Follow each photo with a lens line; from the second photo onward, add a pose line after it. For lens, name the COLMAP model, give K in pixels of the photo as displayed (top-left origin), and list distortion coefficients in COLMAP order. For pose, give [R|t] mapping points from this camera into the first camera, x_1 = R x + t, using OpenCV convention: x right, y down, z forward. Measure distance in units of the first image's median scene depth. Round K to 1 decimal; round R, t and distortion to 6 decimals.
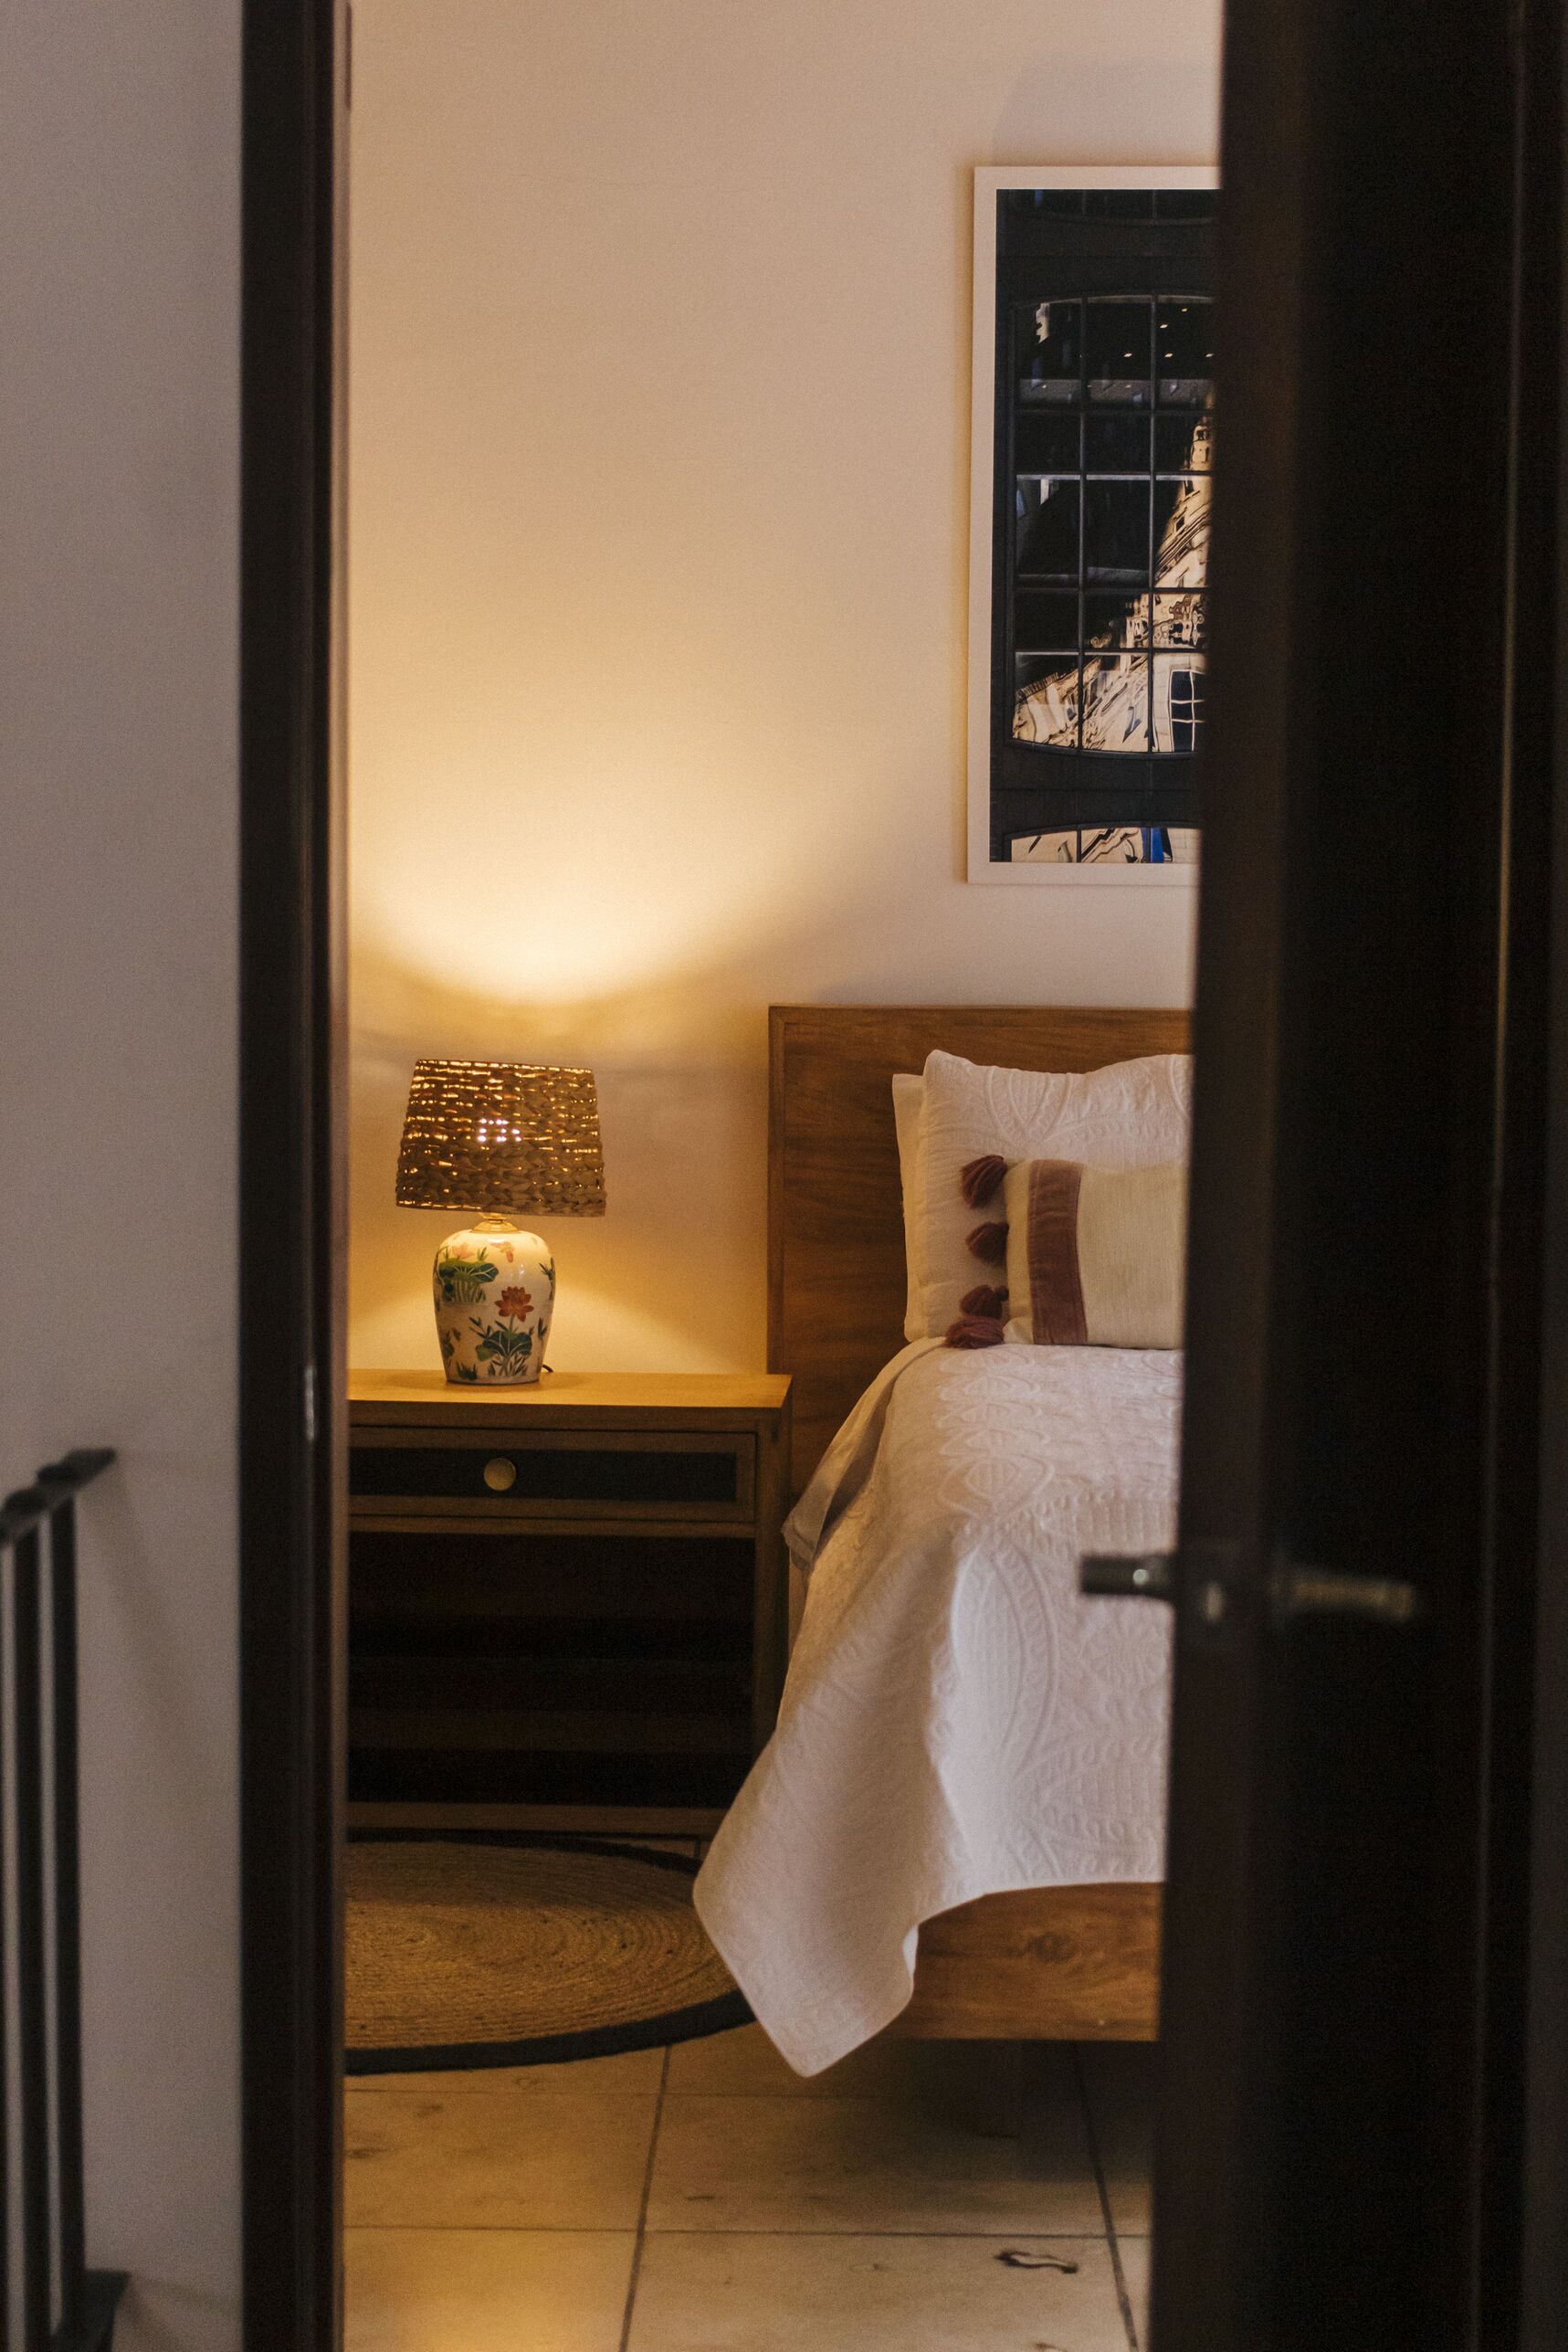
lens RADIAL K [[4148.2, 0, 783.6], [0, 4148.2, 1174.1], [0, 0, 1]] dist [0.026888, 0.000000]
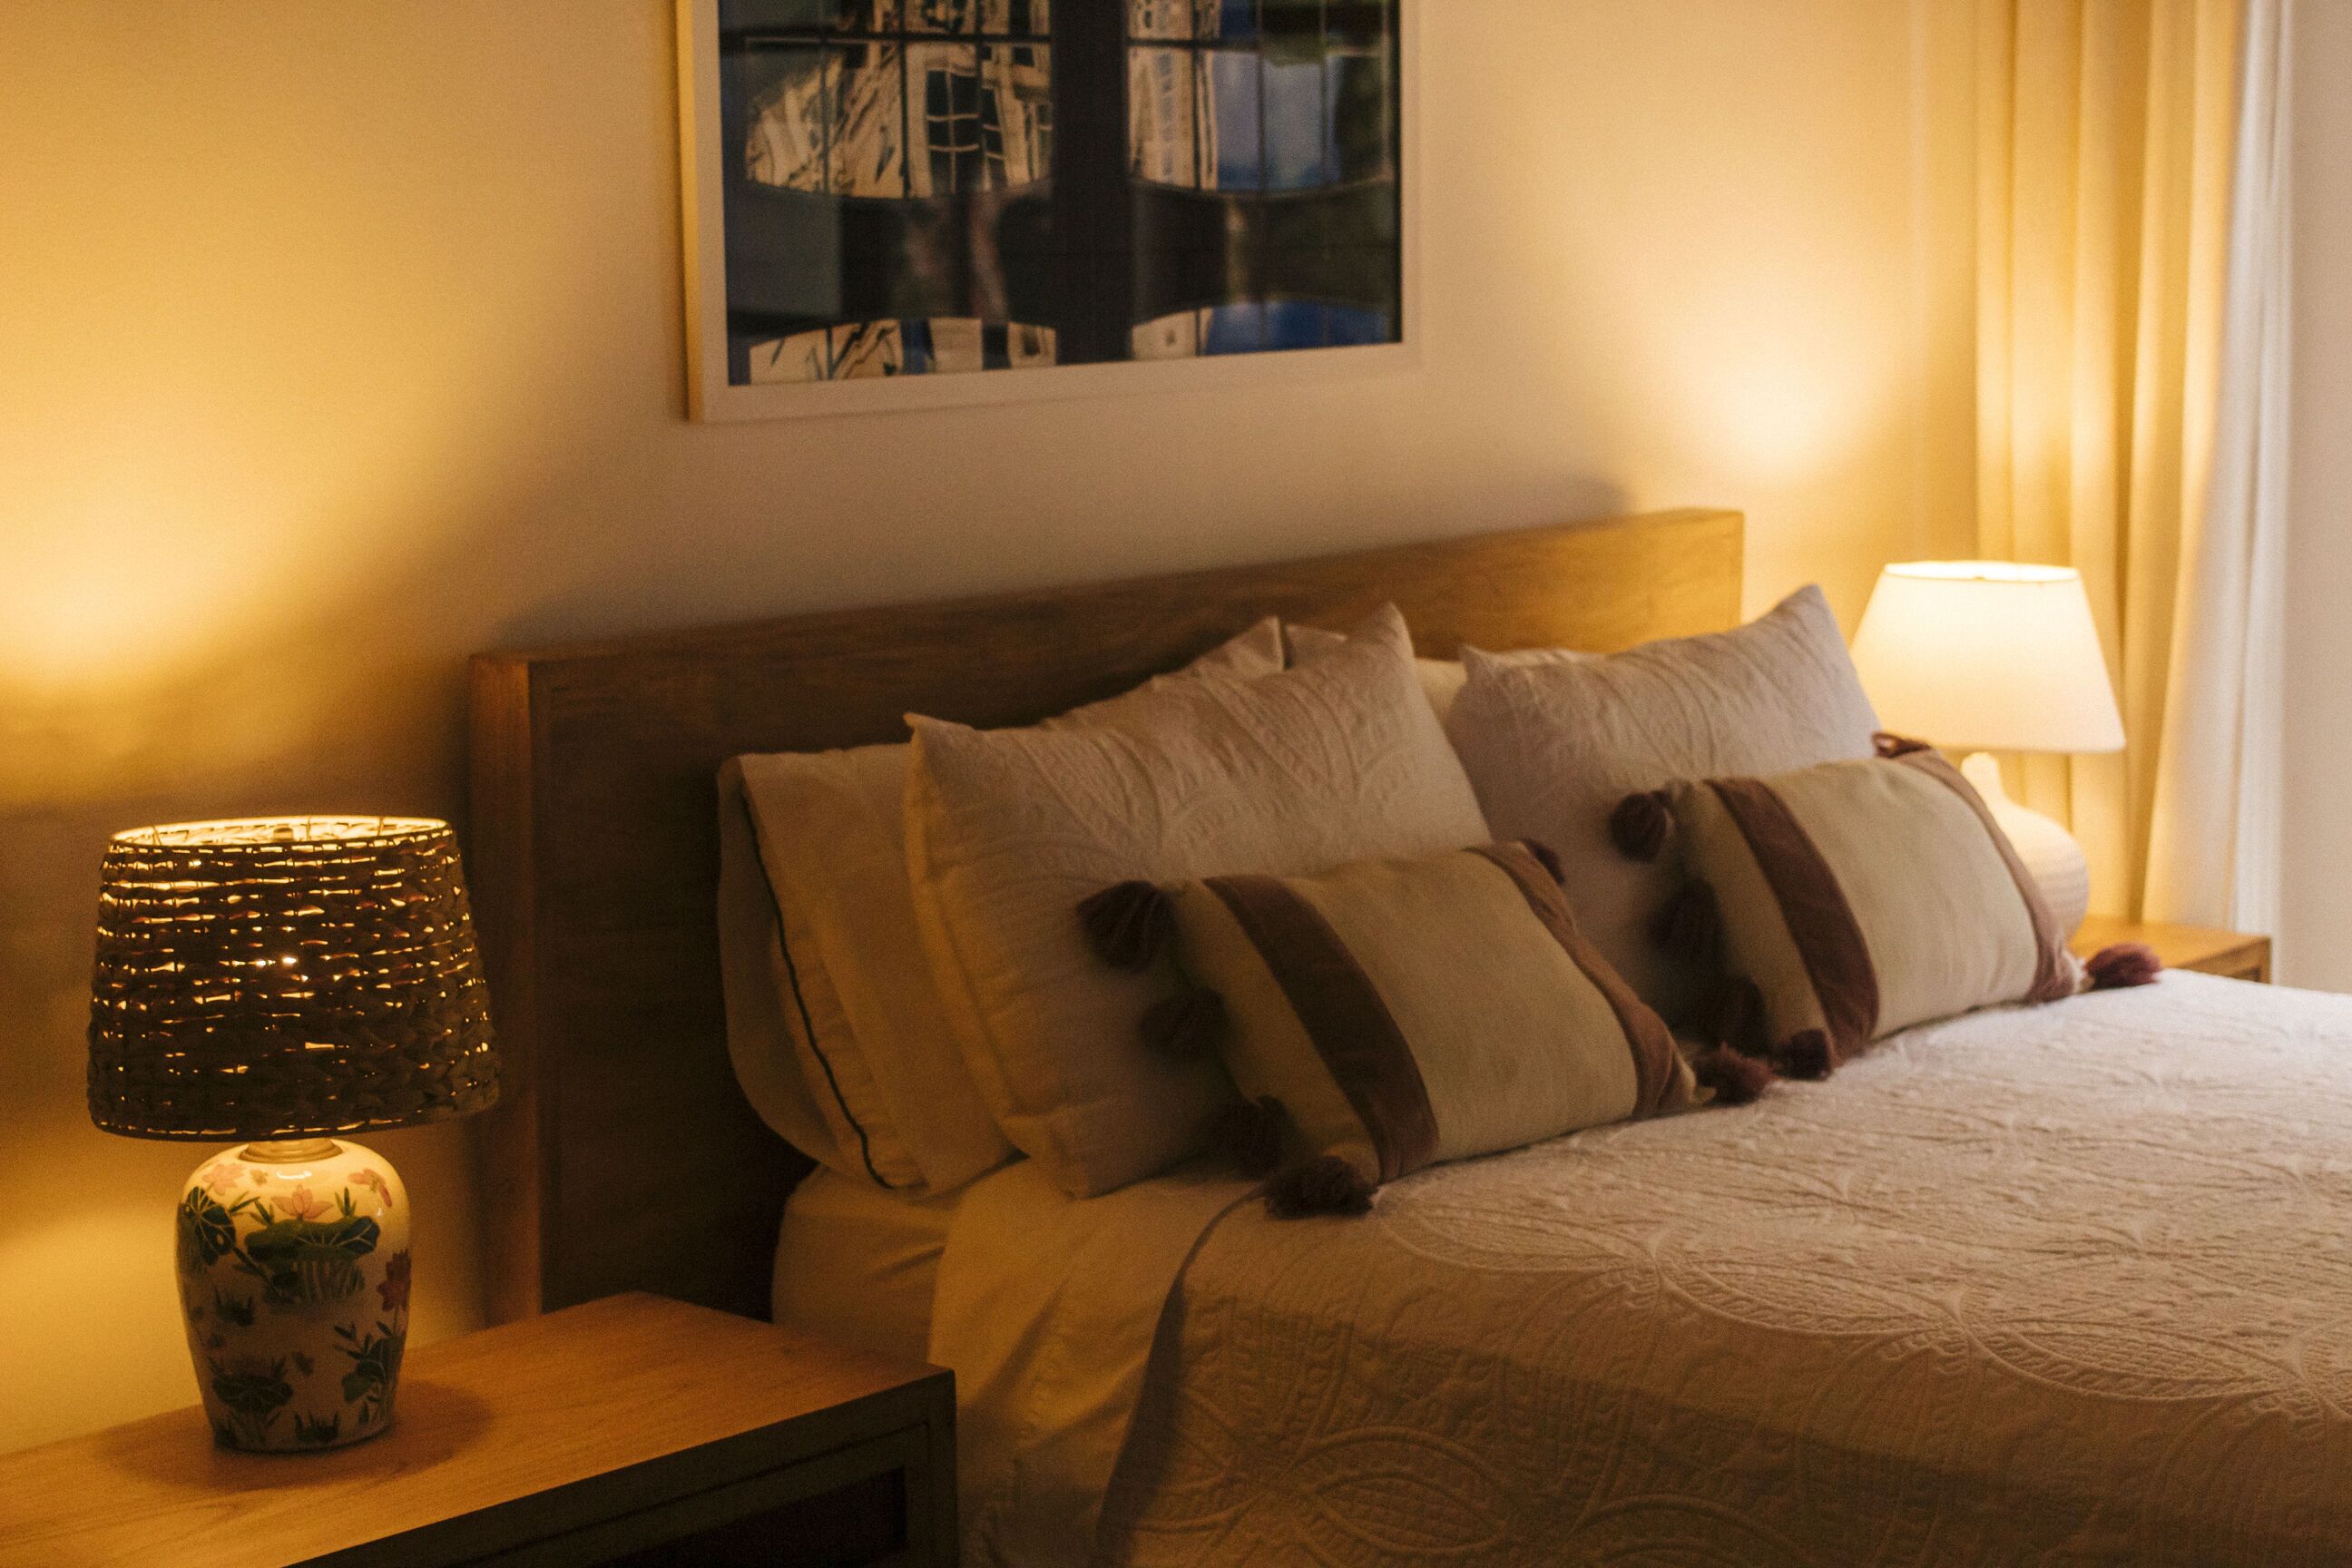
lens RADIAL K [[4148.6, 0, 1176.4], [0, 4148.6, 788.0], [0, 0, 1]] dist [0.026888, 0.000000]
pose [[0.645279, -0.126557, 0.753391, -0.373961], [0.075712, 0.991922, 0.101779, -0.073946], [-0.760186, -0.008636, 0.649648, 0.557053]]
